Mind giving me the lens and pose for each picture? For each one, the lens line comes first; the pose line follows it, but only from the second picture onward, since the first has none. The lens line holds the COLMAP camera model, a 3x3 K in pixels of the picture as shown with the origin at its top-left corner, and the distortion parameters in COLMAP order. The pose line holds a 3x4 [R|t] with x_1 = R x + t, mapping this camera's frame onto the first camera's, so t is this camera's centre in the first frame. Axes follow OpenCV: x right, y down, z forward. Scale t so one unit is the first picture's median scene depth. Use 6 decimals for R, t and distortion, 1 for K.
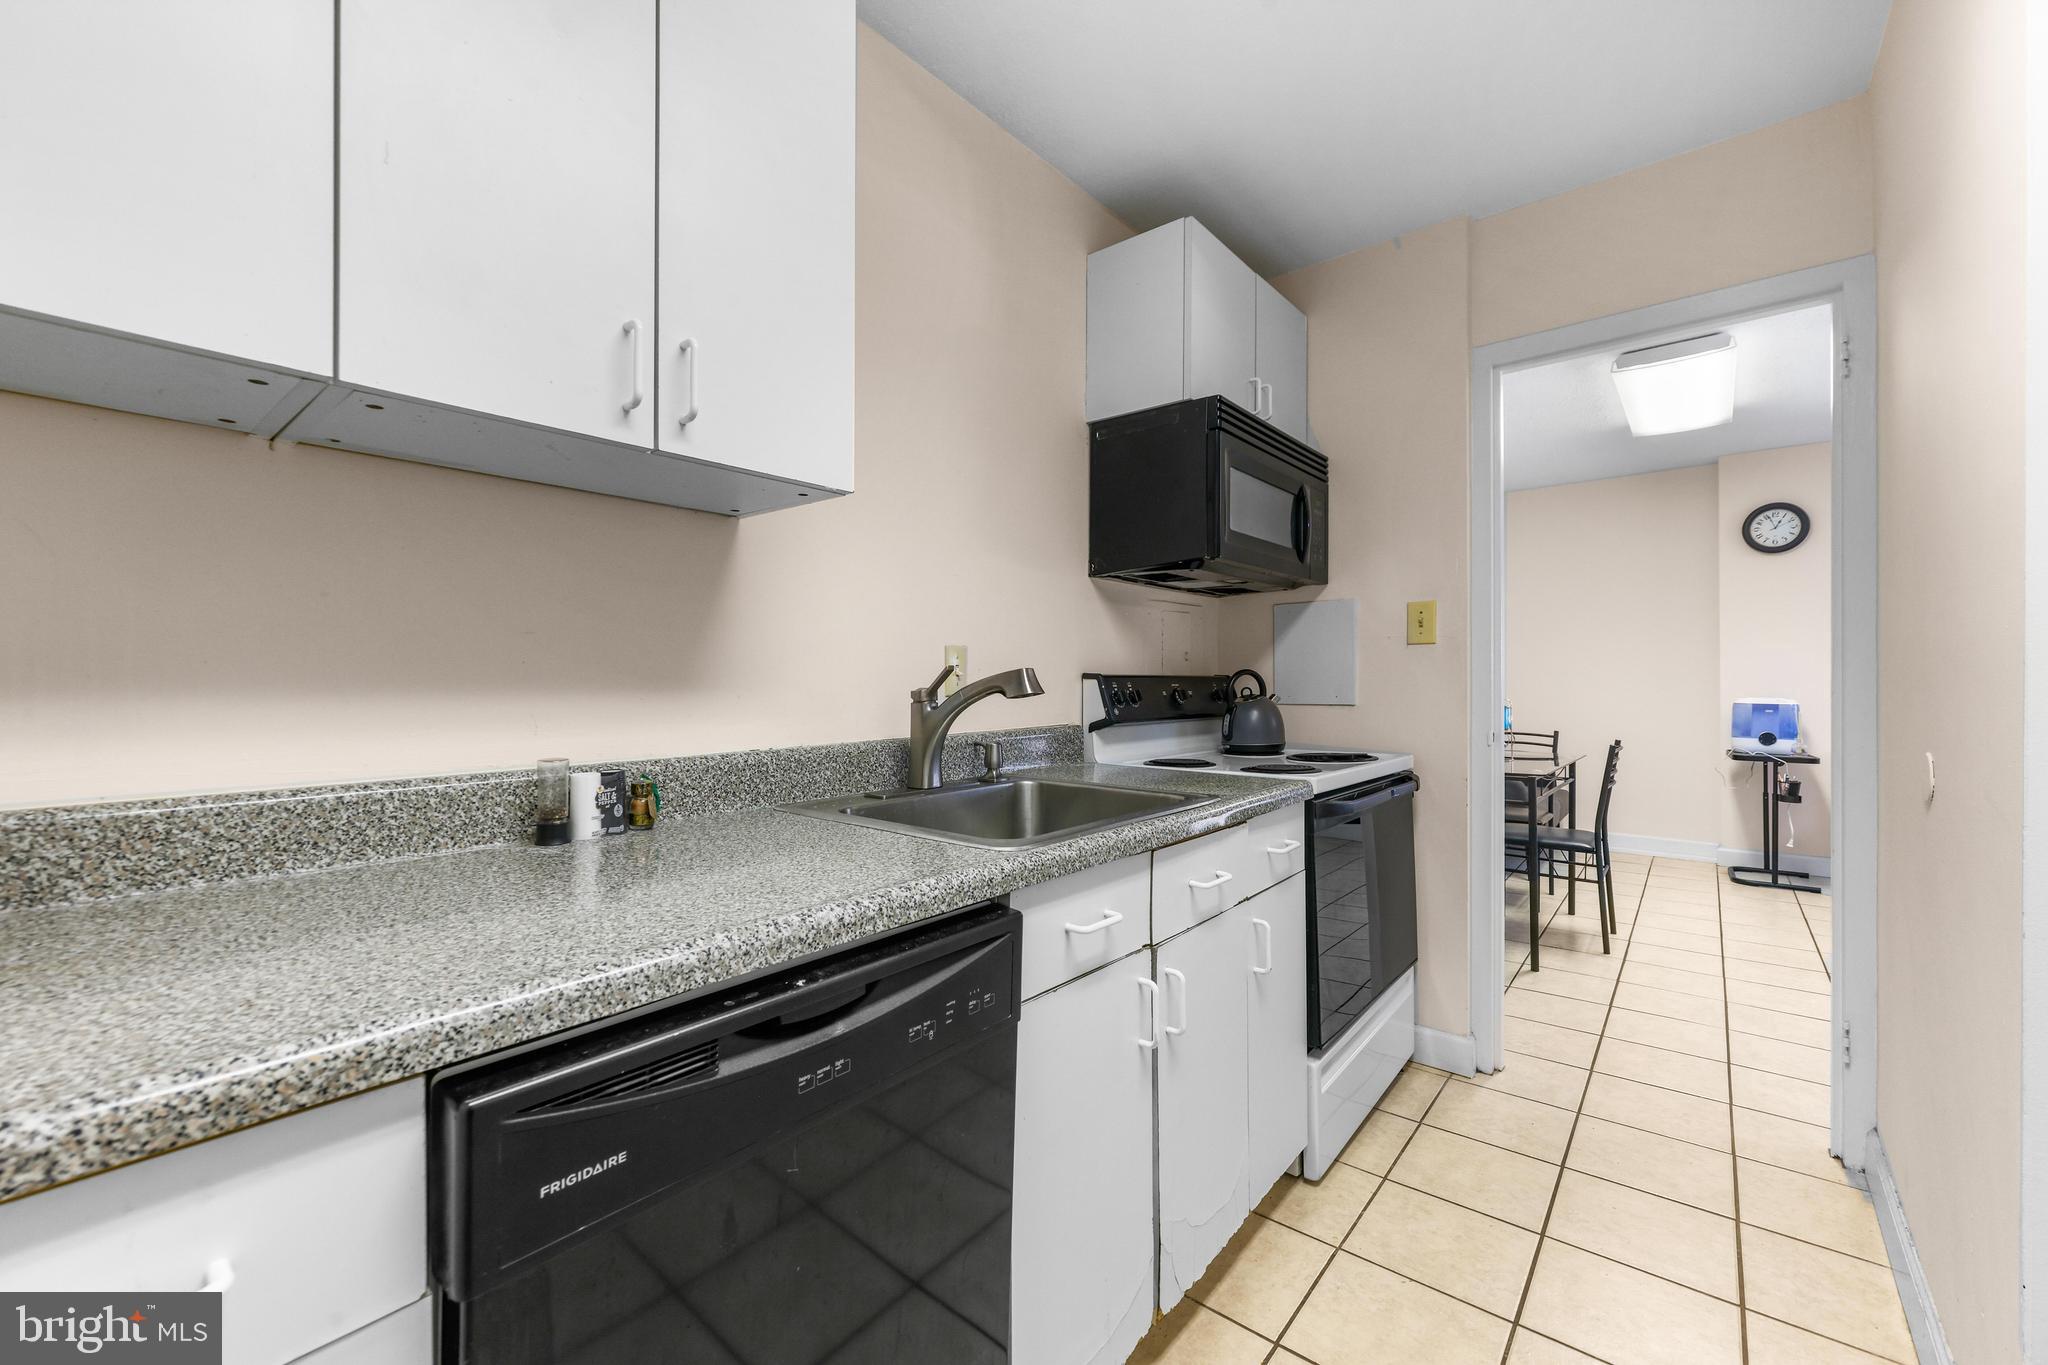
lens RADIAL K [[833.3, 0, 1030.8], [0, 833.3, 682.6], [0, 0, 1]] dist [-0.003662, 0.001374]
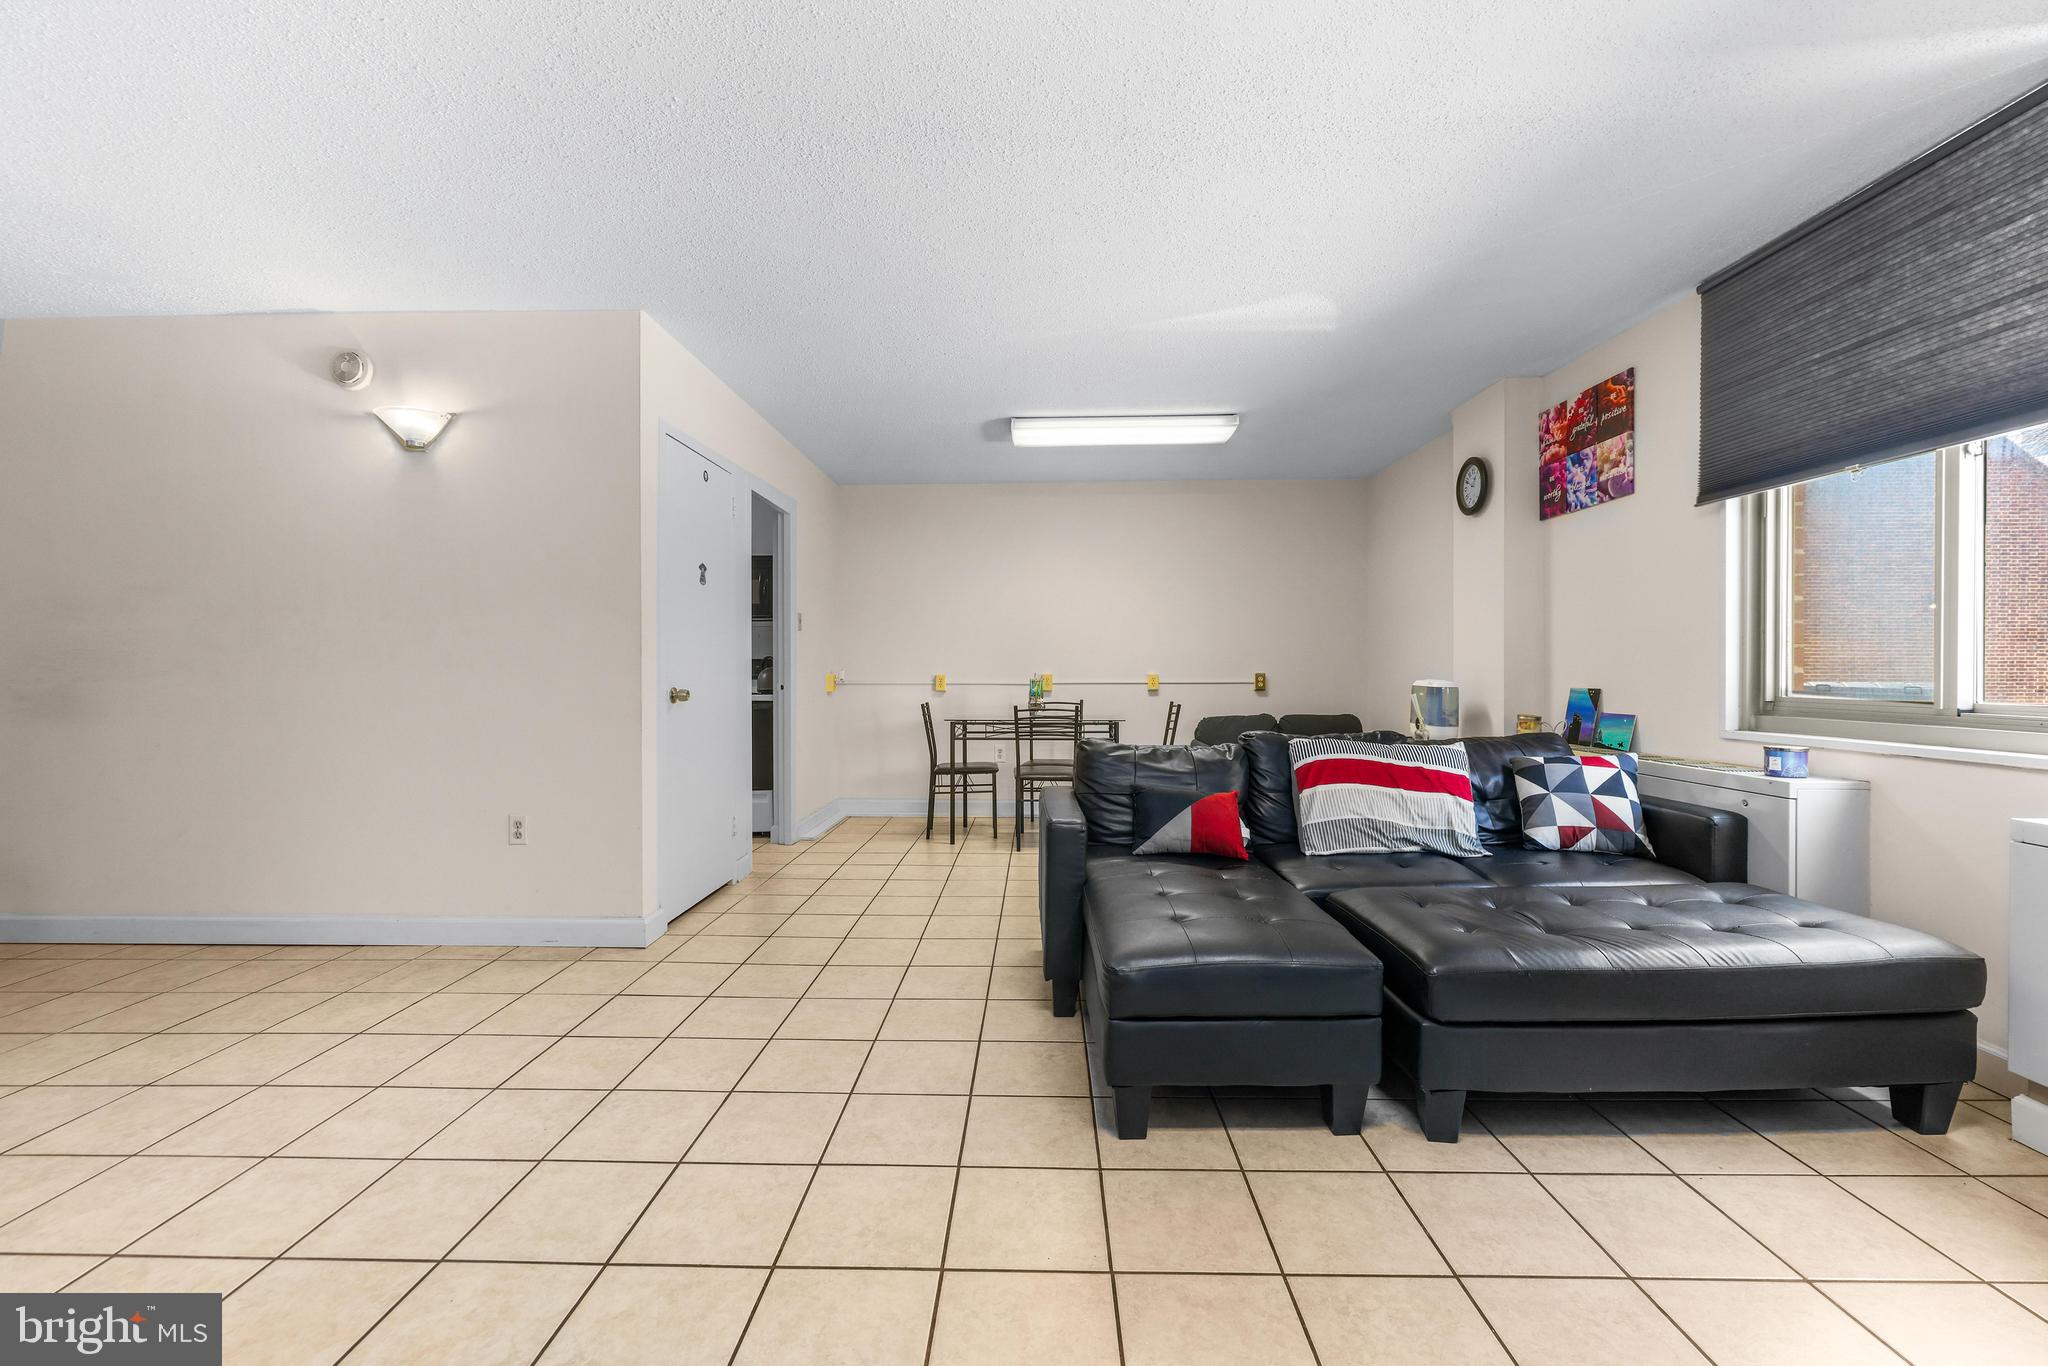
lens RADIAL K [[833.3, 0, 1021.0], [0, 833.3, 675.0], [0, 0, 1]] dist [-0.003662, 0.001374]
pose [[0.620720, 0.006329, -0.784006, 2.492880], [0.003125, 0.999939, 0.010547, 0.004007], [0.784026, -0.008997, 0.620663, 0.154877]]
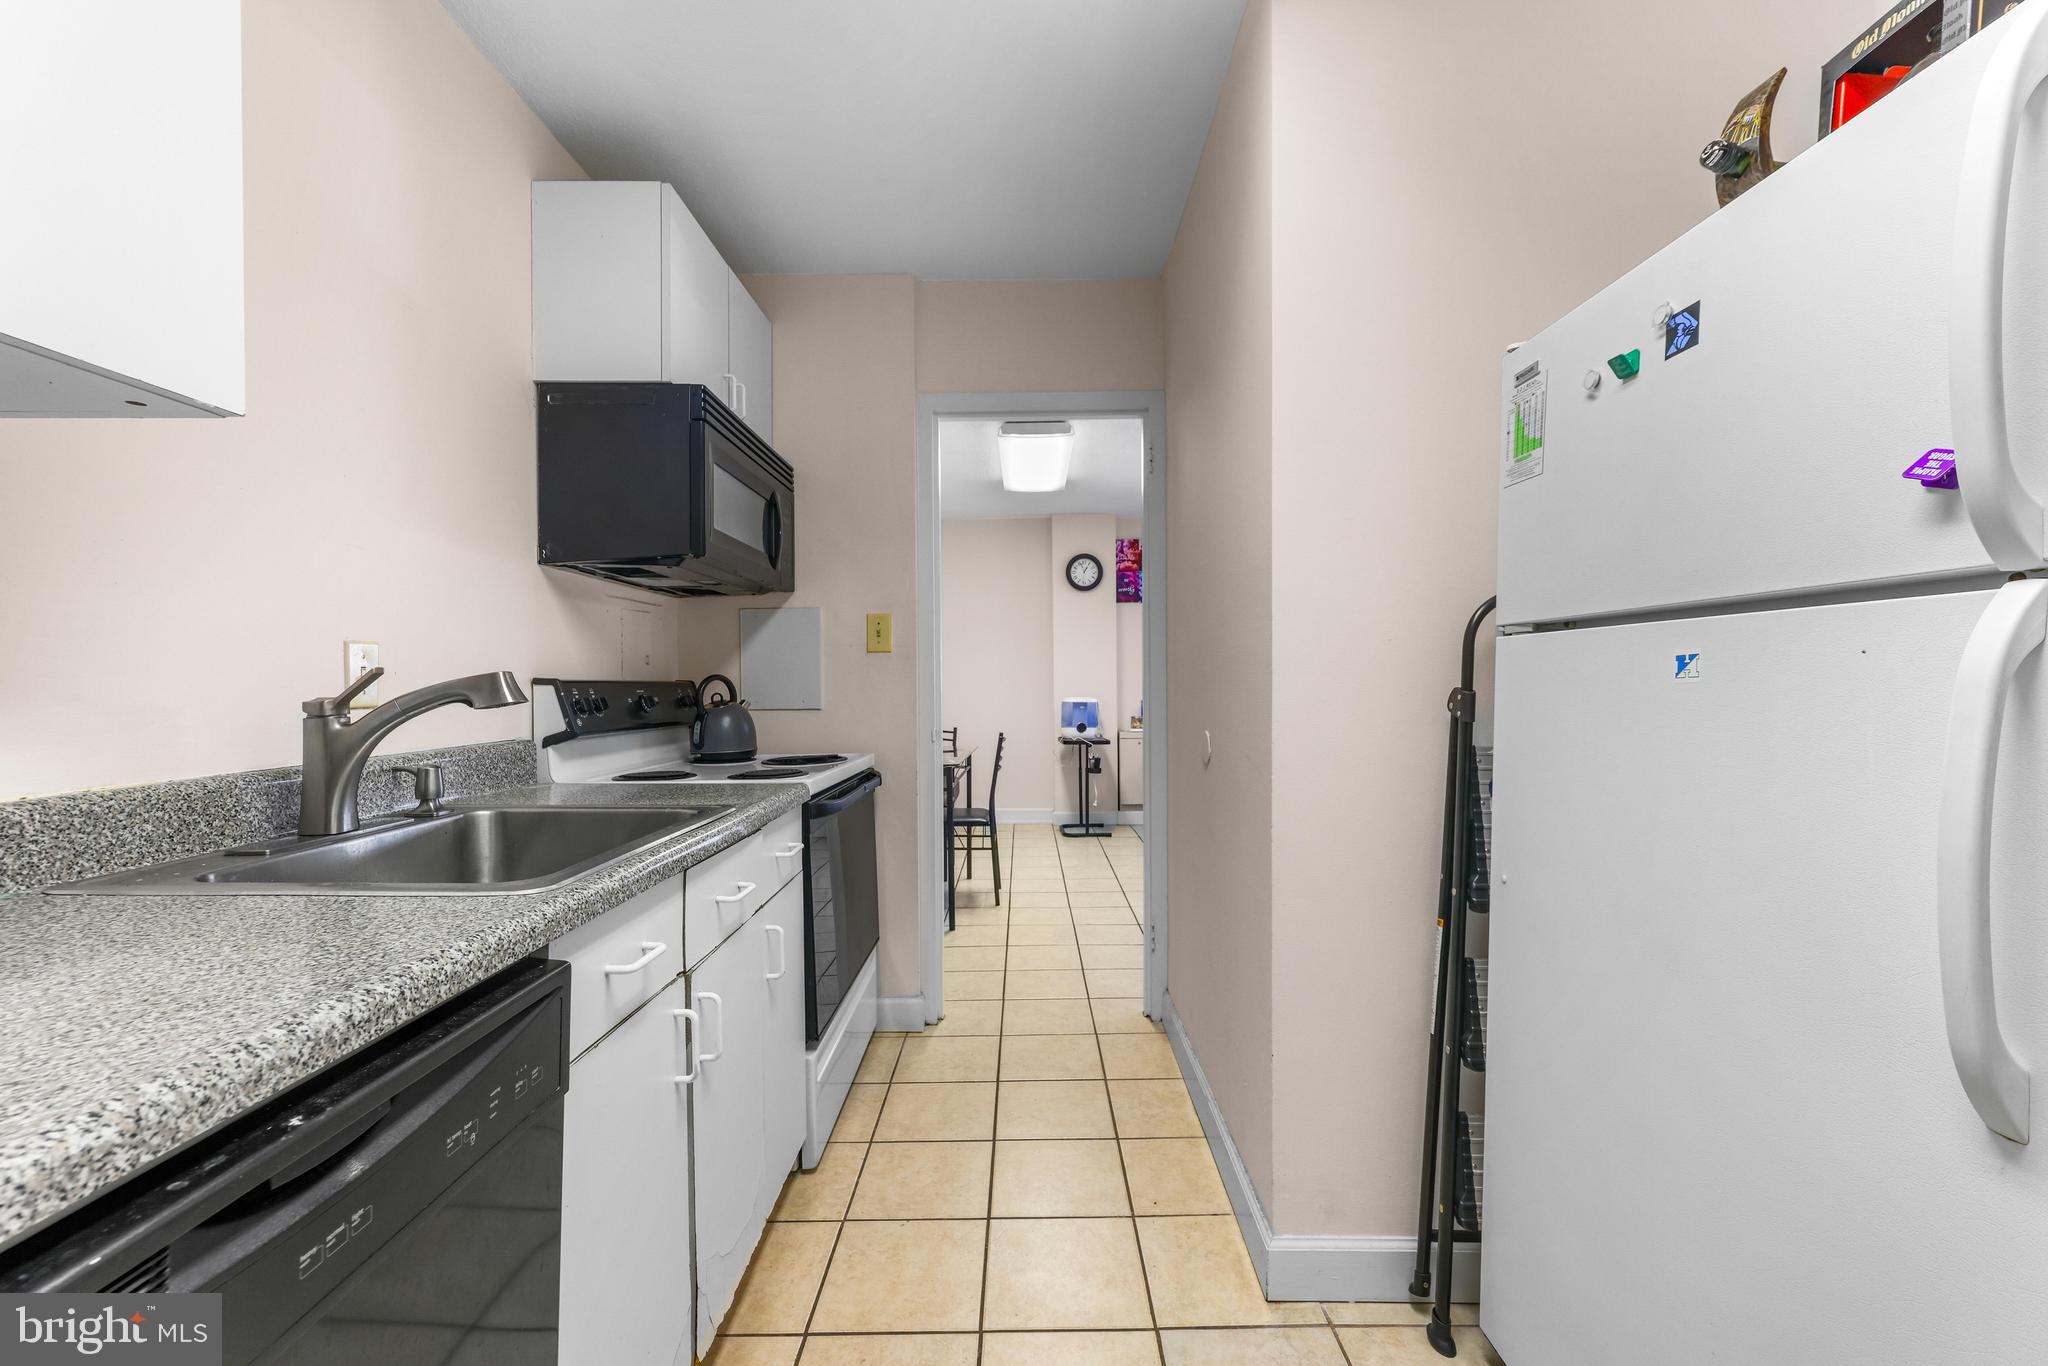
lens RADIAL K [[833.3, 0, 1033.1], [0, 833.3, 696.8], [0, 0, 1]] dist [-0.003662, 0.001374]
pose [[0.763855, -0.012488, 0.645267, -0.092694], [0.006190, 0.999909, 0.012023, 0.000658], [-0.645359, -0.005190, 0.763862, 0.027997]]
